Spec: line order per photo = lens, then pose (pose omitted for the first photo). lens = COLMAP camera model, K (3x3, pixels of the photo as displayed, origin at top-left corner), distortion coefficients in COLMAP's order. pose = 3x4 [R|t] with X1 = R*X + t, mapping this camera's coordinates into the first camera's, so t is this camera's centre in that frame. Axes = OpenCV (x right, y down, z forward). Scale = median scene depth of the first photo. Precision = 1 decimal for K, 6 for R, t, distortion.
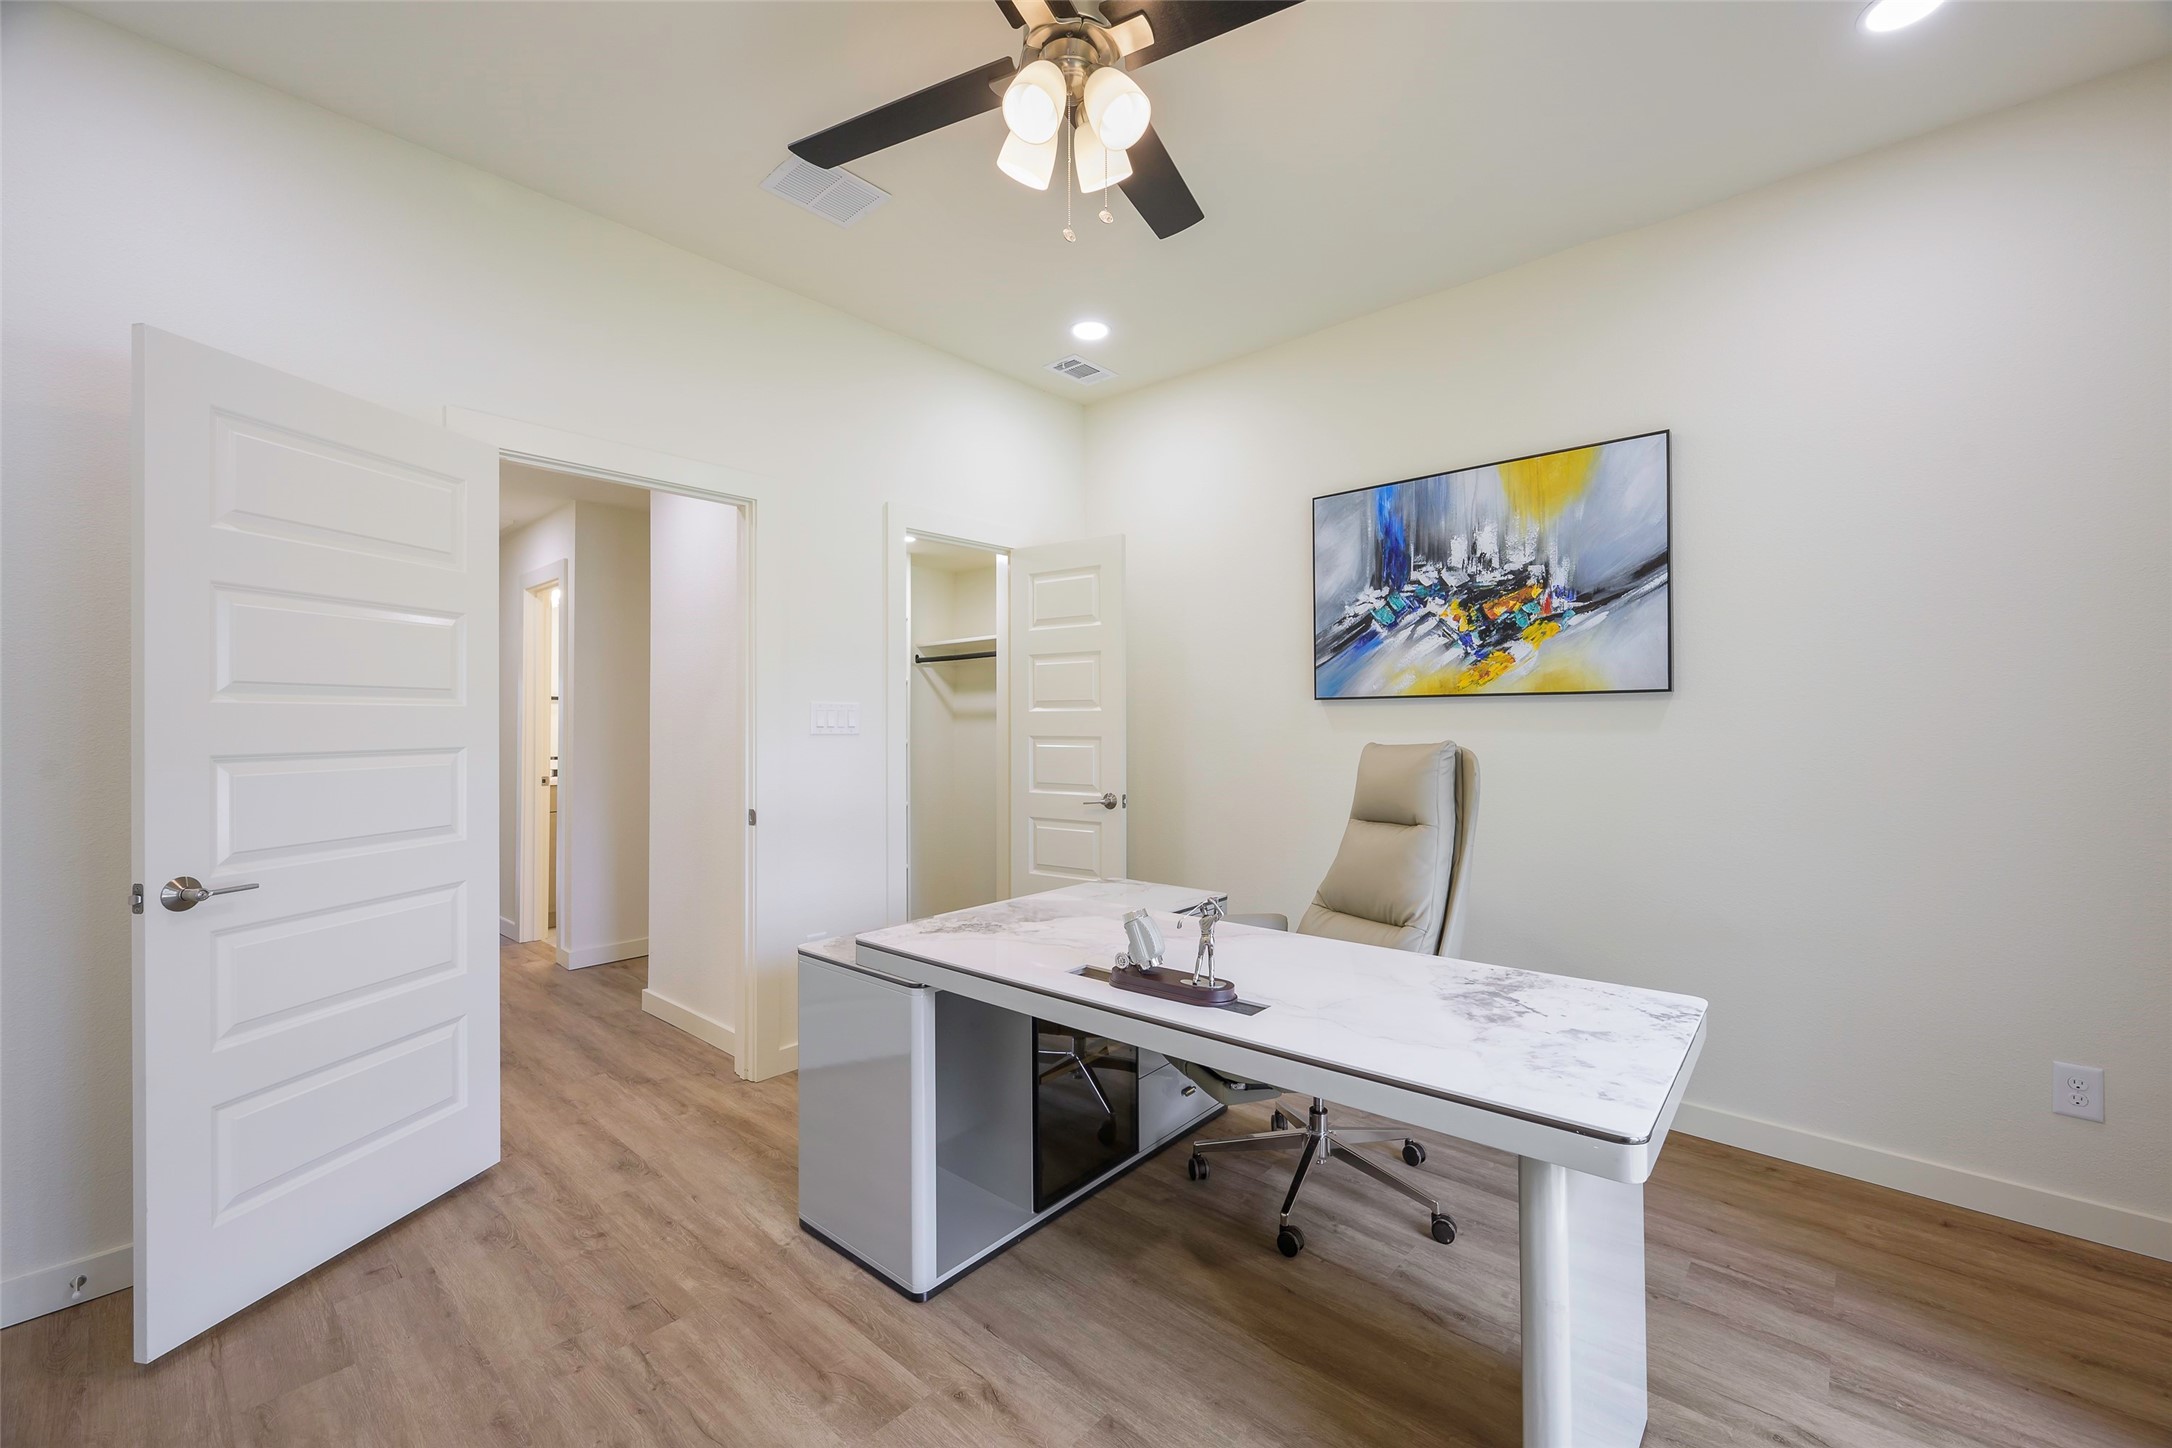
lens RADIAL K [[880.5, 0, 1084.5], [0, 880.5, 733.8], [0, 0, 1]] dist [0.014433, 0.000112]
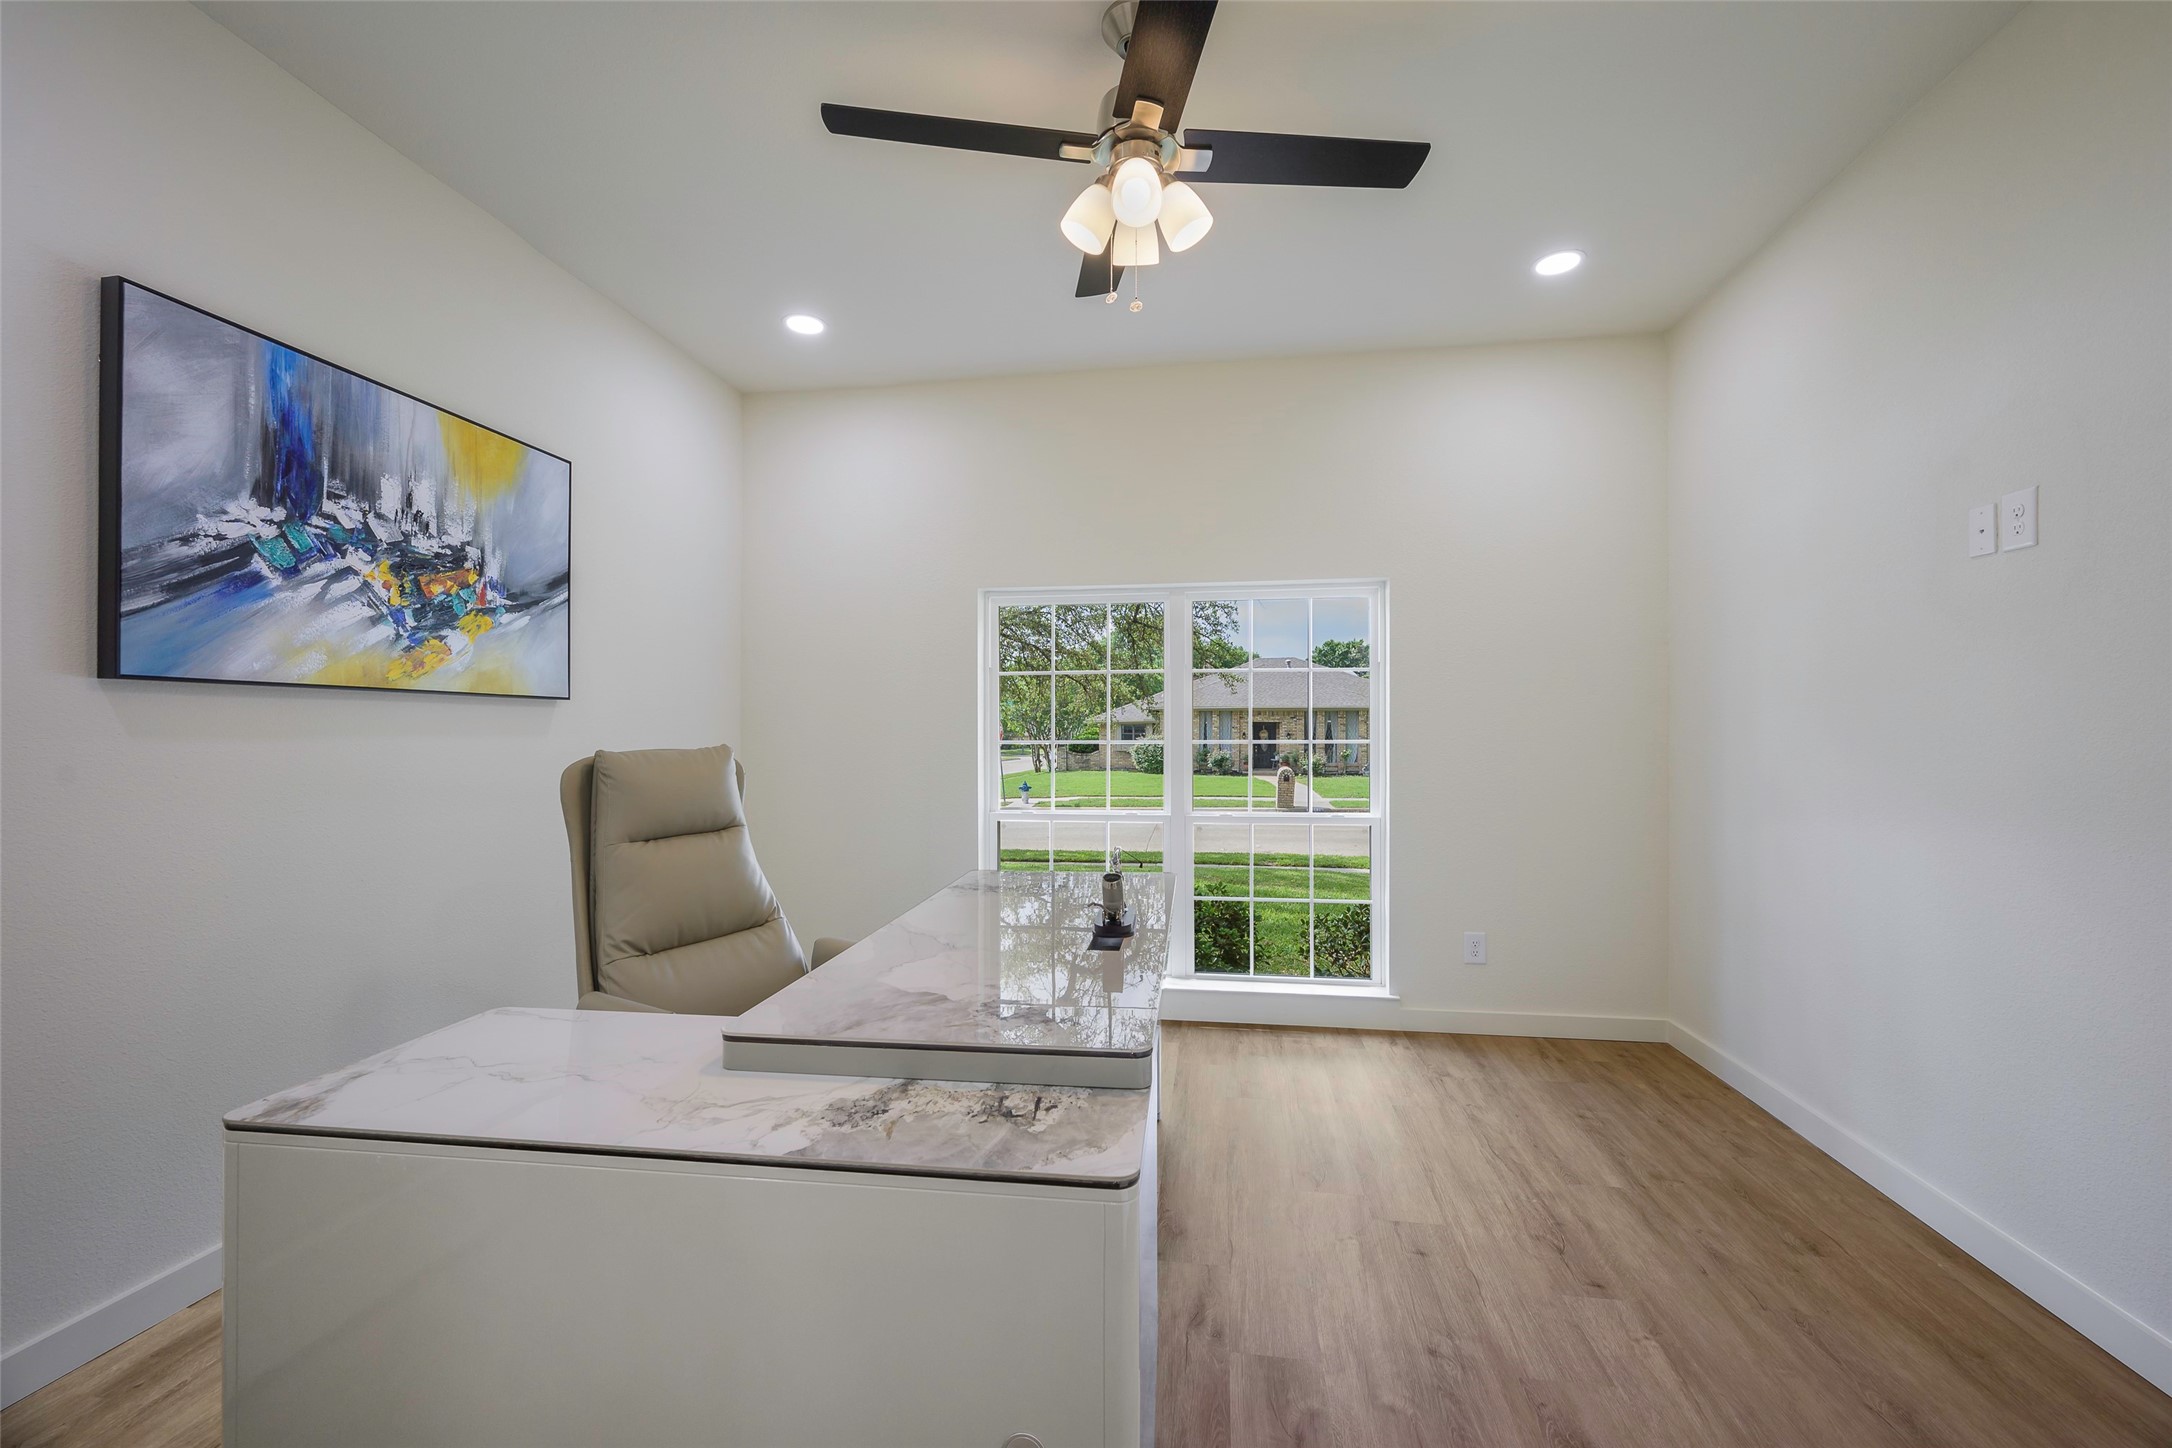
lens RADIAL K [[880.5, 0, 1091.1], [0, 880.5, 720.0], [0, 0, 1]] dist [0.014433, 0.000112]
pose [[-0.557041, 0.021983, 0.830194, -0.529455], [0.022602, 0.999681, -0.011306, 0.003451], [-0.830178, 0.012466, -0.557360, 0.940000]]
